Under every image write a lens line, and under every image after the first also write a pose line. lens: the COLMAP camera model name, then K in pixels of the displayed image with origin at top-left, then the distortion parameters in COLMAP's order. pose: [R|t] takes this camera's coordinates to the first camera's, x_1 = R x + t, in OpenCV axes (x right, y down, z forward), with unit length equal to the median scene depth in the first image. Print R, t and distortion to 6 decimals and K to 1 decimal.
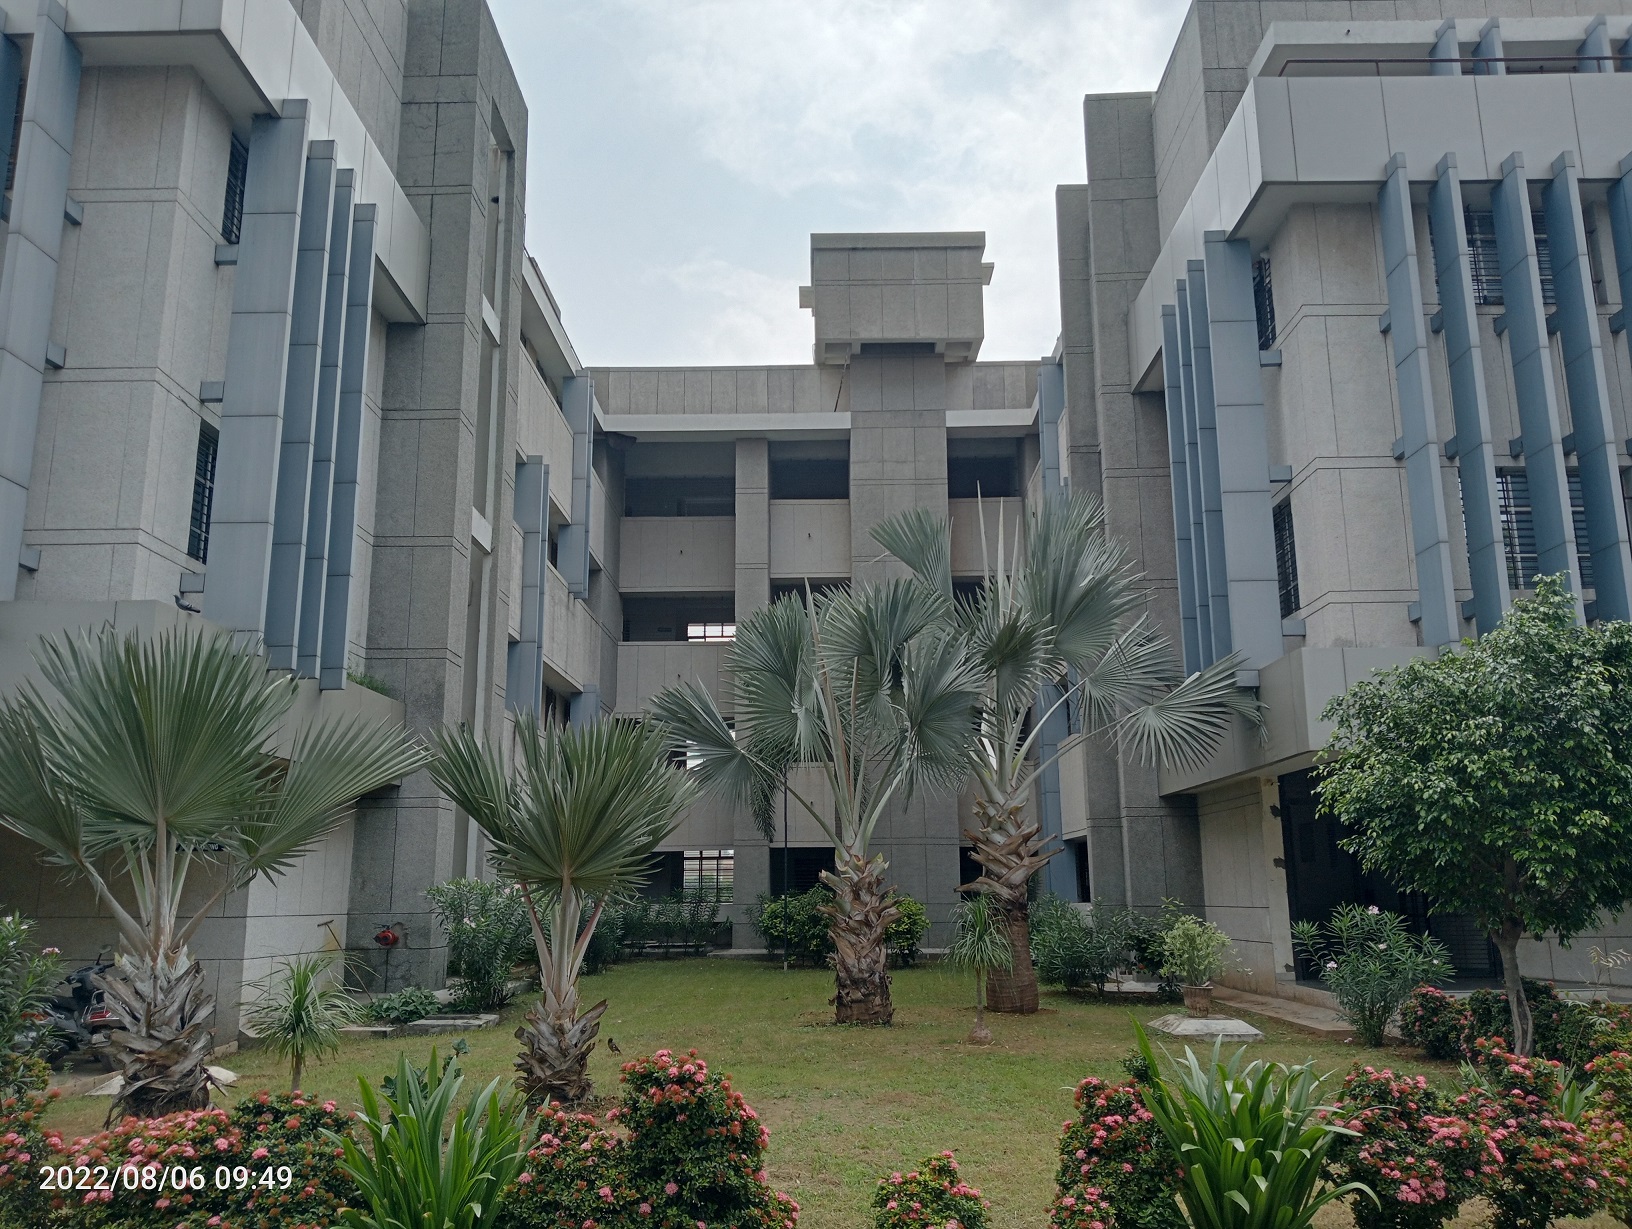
lens RADIAL K [[1337.7, 0, 817.5], [0, 1337.7, 582.4], [0, 0, 1]] dist [0.130575, -0.253401]
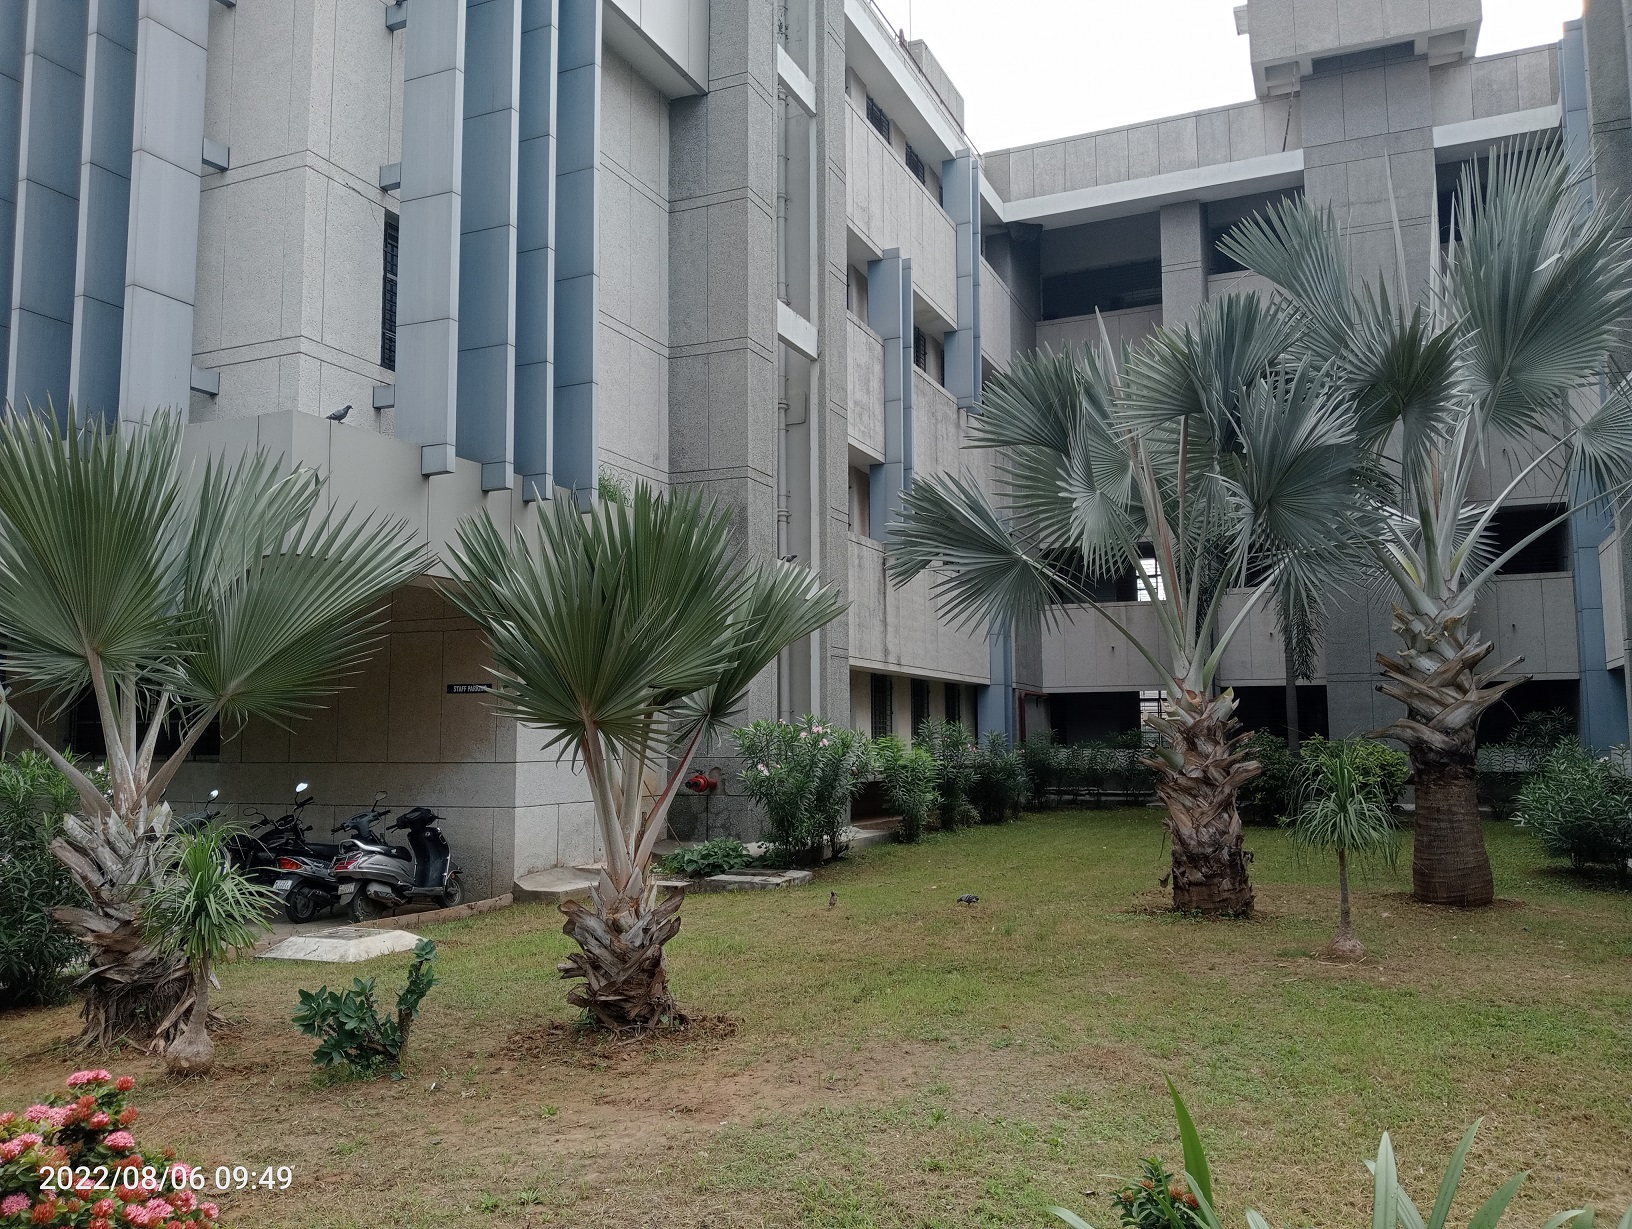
lens RADIAL K [[1304.8, 0, 816.0], [0, 1304.8, 614.5], [0, 0, 1]] dist [0.080212, -0.181258]
pose [[0.916626, -0.036937, -0.398036, 0.116571], [0.090179, 0.989161, 0.115879, 0.057337], [0.389441, -0.142112, 0.910022, 0.261326]]
